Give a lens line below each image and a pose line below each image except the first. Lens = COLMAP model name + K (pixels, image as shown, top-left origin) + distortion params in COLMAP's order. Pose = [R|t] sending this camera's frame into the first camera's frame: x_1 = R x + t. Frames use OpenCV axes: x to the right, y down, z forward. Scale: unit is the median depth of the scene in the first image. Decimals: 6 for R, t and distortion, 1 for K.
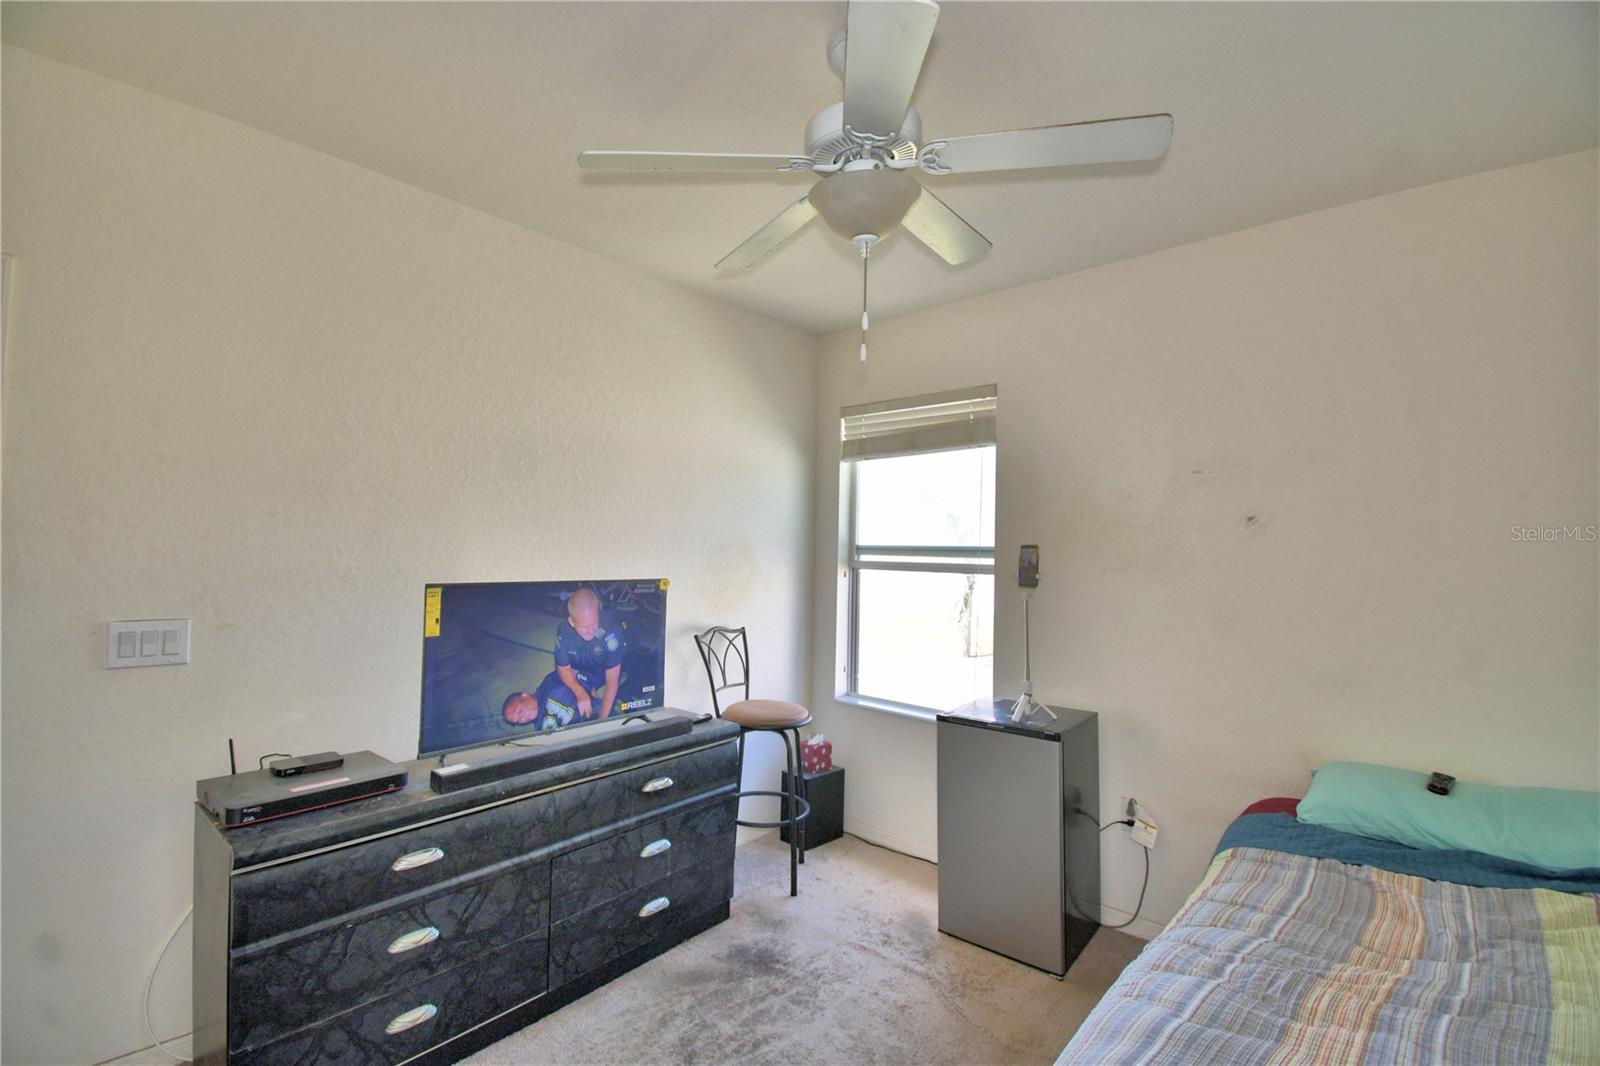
lens RADIAL K [[702.4, 0, 808.2], [0, 702.4, 520.4], [0, 0, 1]] dist [0.000643, -0.019143]
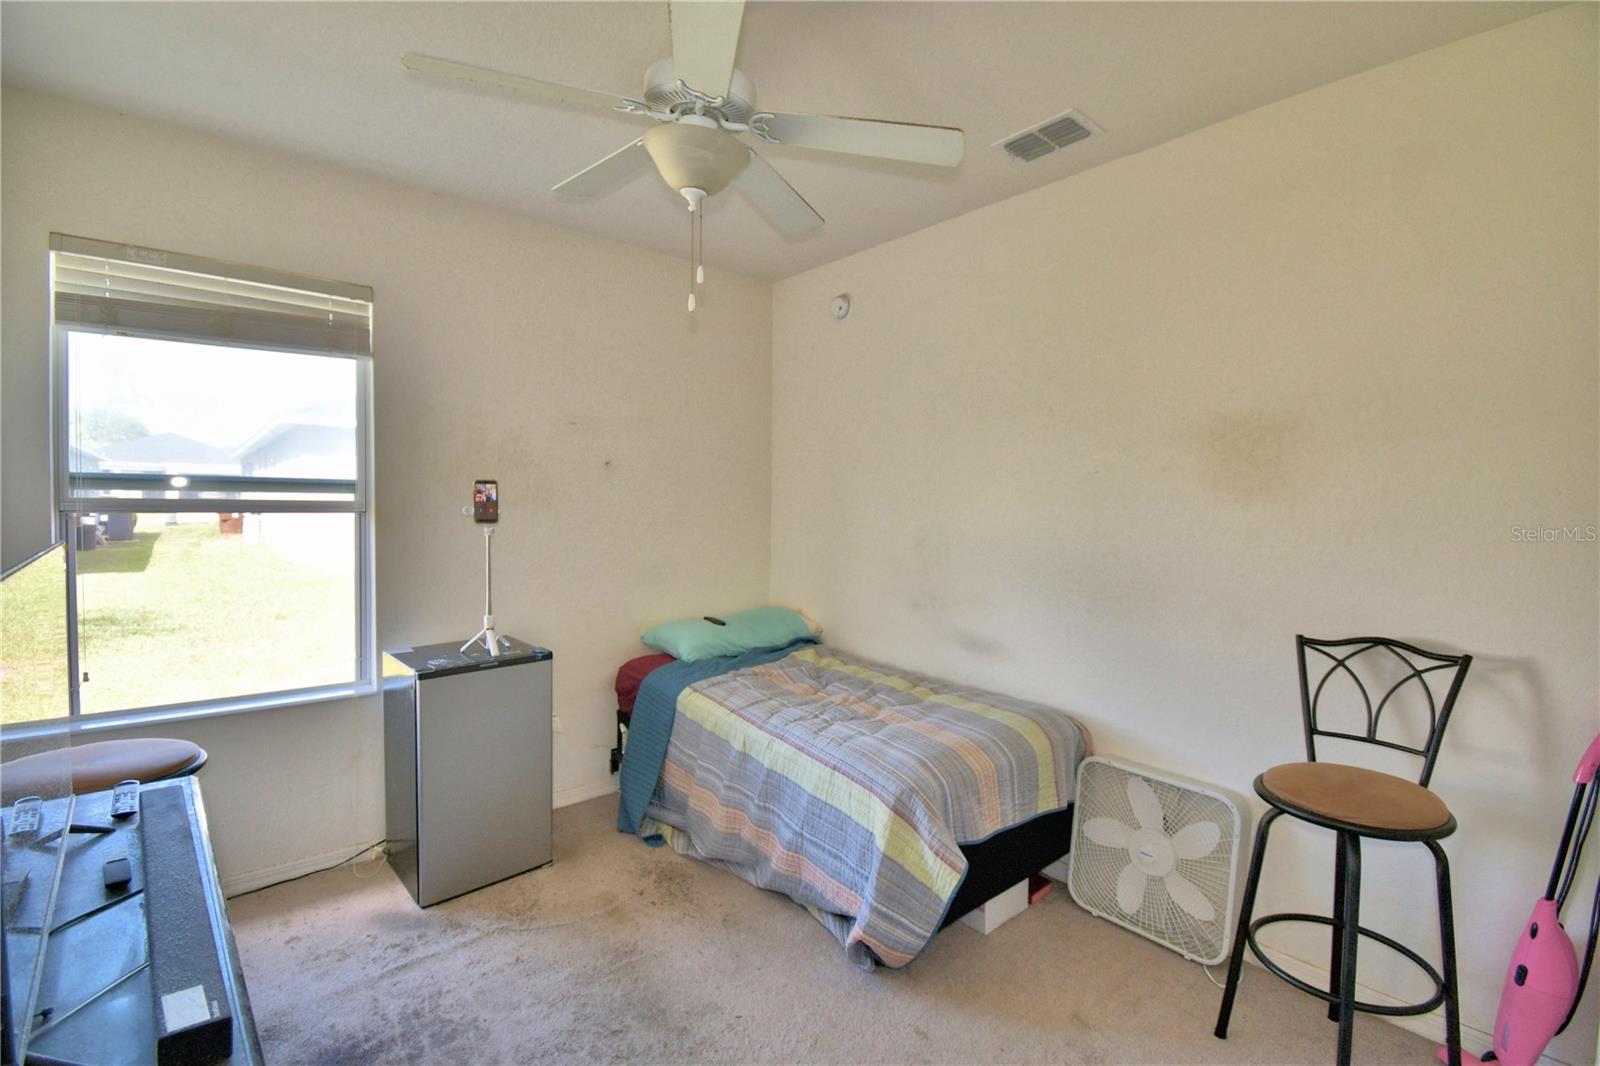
lens RADIAL K [[702.4, 0, 808.2], [0, 702.4, 520.4], [0, 0, 1]] dist [0.000643, -0.019143]
pose [[0.118305, -0.045123, 0.991952, -0.606645], [-0.057350, 0.996989, 0.052192, 0.013200], [-0.991320, -0.063063, 0.115361, 0.429003]]
